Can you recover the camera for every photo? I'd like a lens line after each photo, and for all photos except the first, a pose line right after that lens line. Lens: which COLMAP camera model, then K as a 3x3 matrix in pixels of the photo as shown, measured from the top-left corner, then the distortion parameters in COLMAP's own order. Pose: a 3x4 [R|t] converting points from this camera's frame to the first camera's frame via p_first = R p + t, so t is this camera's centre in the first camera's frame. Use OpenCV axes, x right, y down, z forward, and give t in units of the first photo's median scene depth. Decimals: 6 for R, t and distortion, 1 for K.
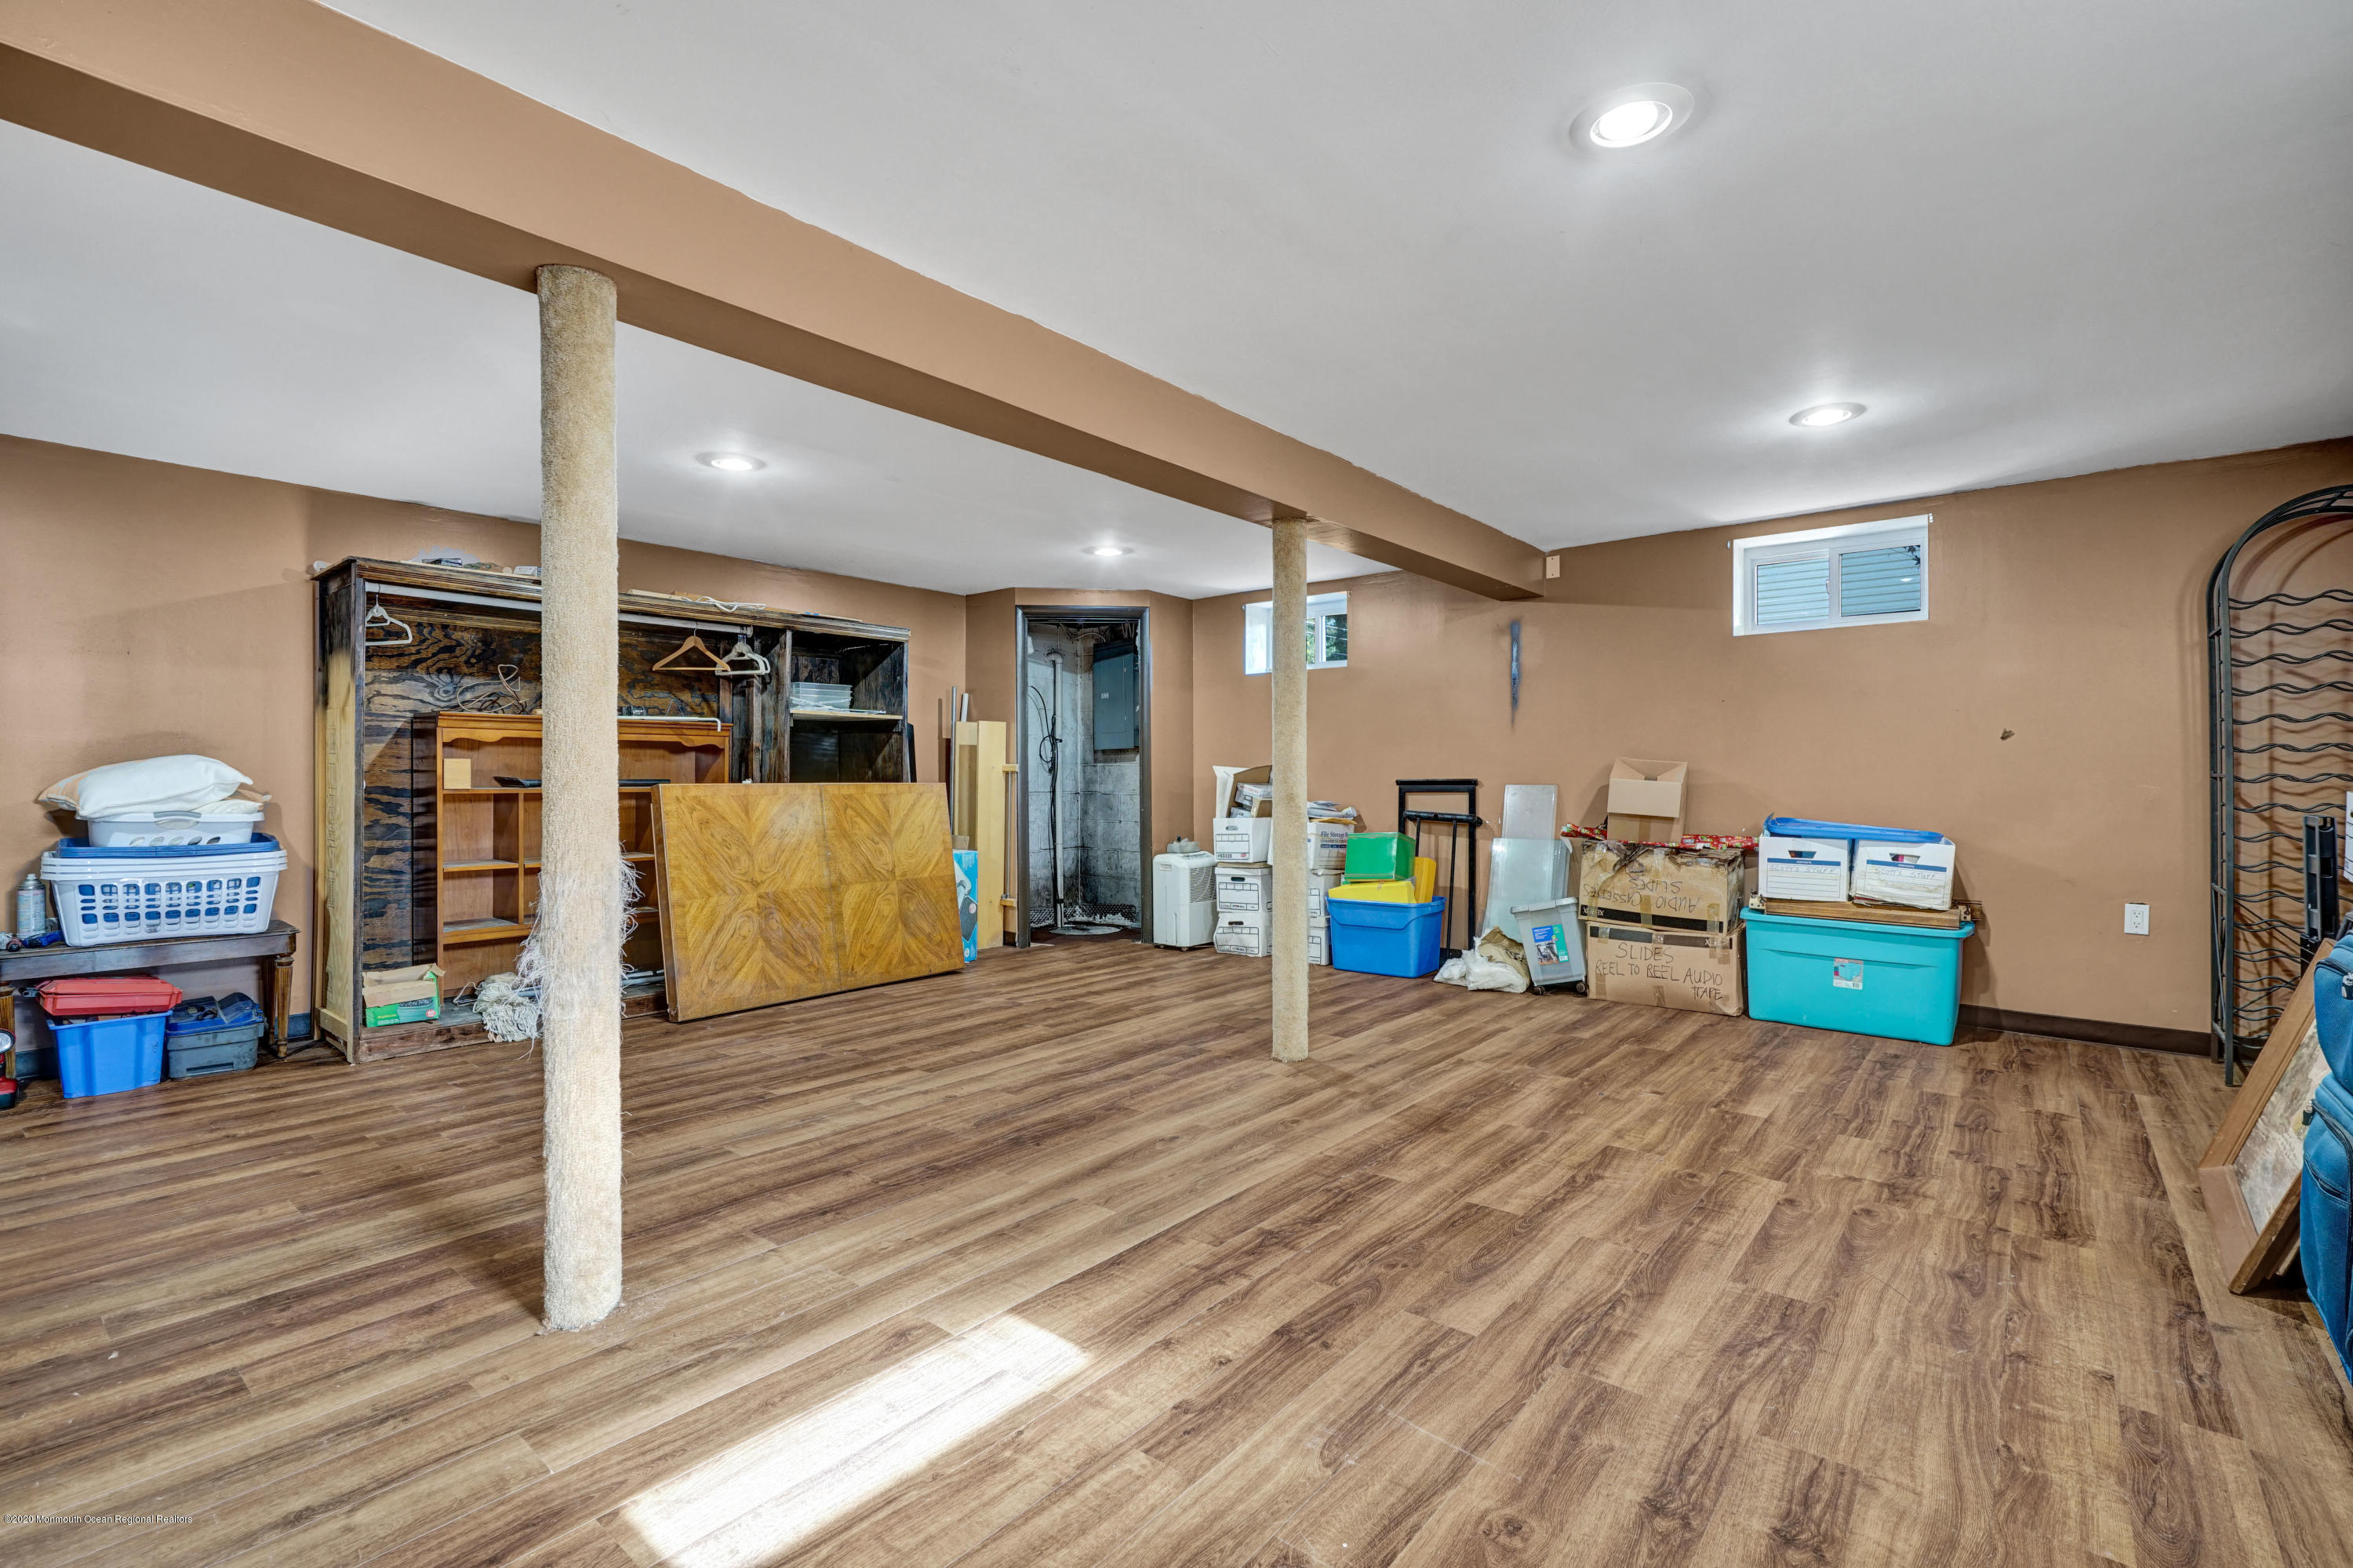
lens RADIAL K [[1056.6, 0, 1177.8], [0, 1056.6, 791.1], [0, 0, 1]] dist [-0.003537, 0.001834]
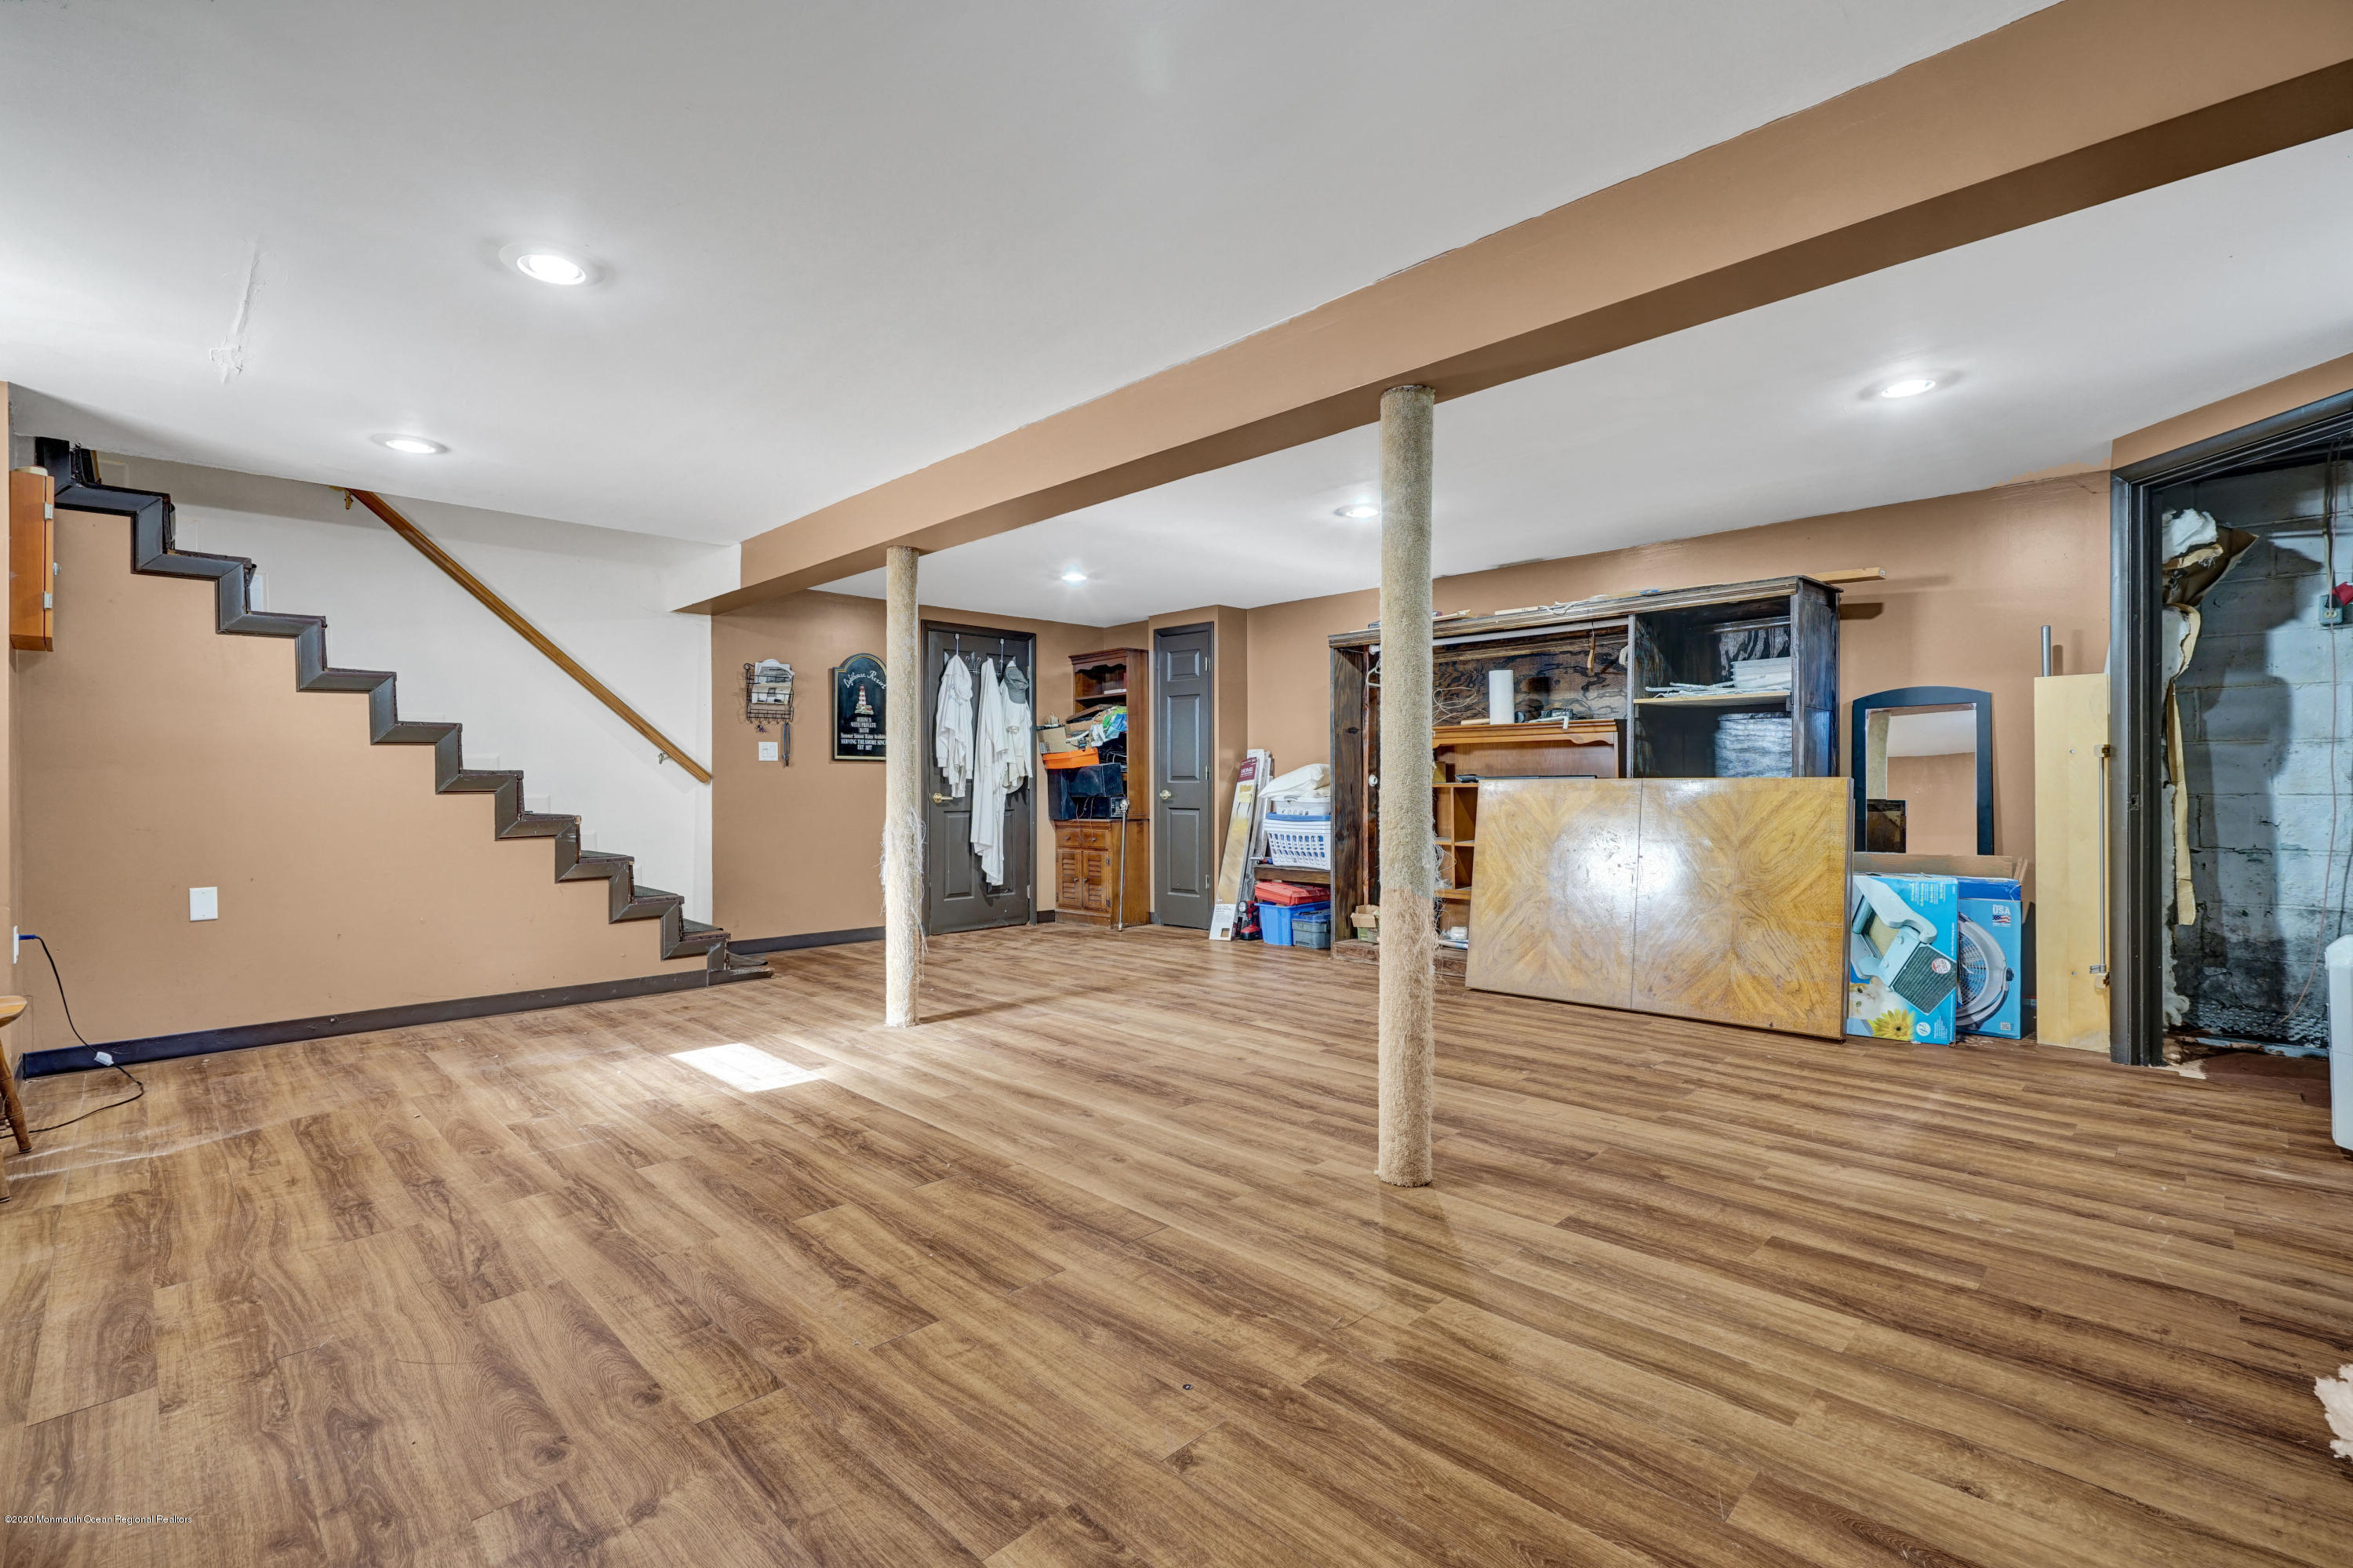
lens RADIAL K [[1056.6, 0, 1179.1], [0, 1056.6, 787.7], [0, 0, 1]] dist [-0.003537, 0.001834]
pose [[-0.100335, 0.004960, -0.994941, 1.089128], [-0.004940, 0.999973, 0.005484, -0.004756], [0.994941, 0.005465, -0.100308, 1.257063]]
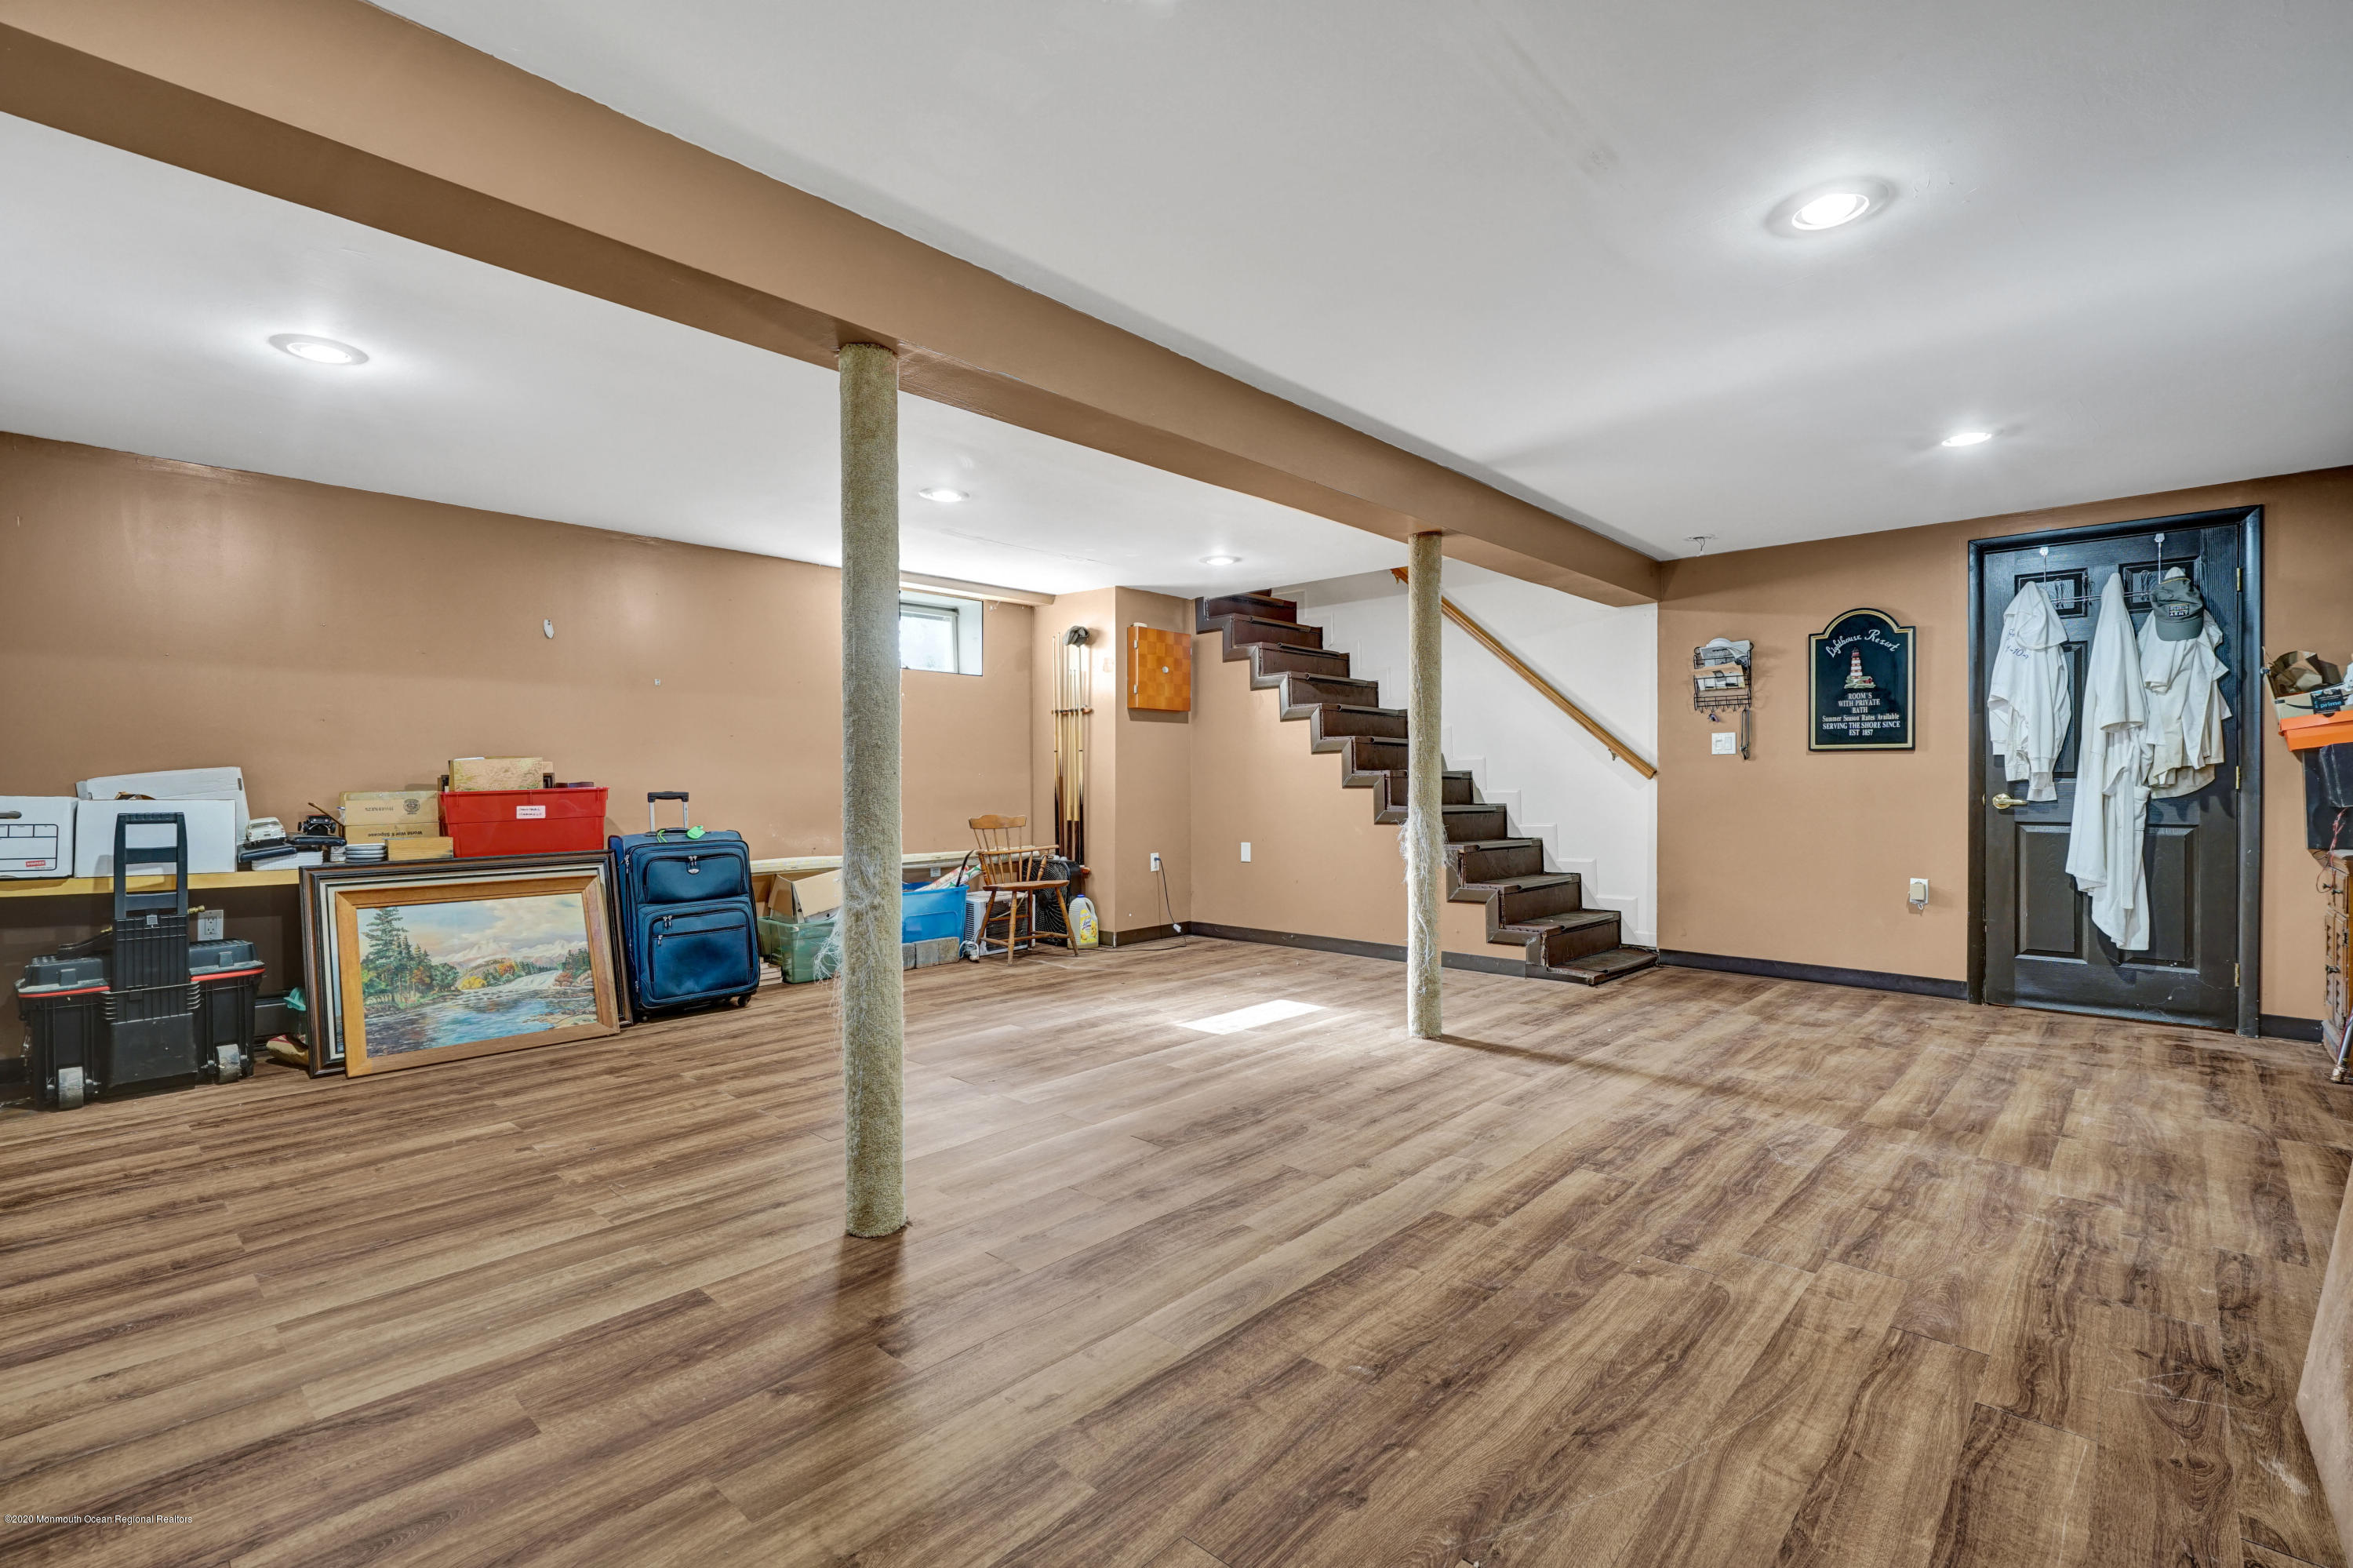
lens RADIAL K [[1056.6, 0, 1180.6], [0, 1056.6, 778.8], [0, 0, 1]] dist [-0.003537, 0.001834]
pose [[-0.998029, 0.004988, 0.062560, -0.152295], [0.005360, 0.999969, 0.005773, -0.015887], [-0.062529, 0.006097, -0.998025, 2.184817]]
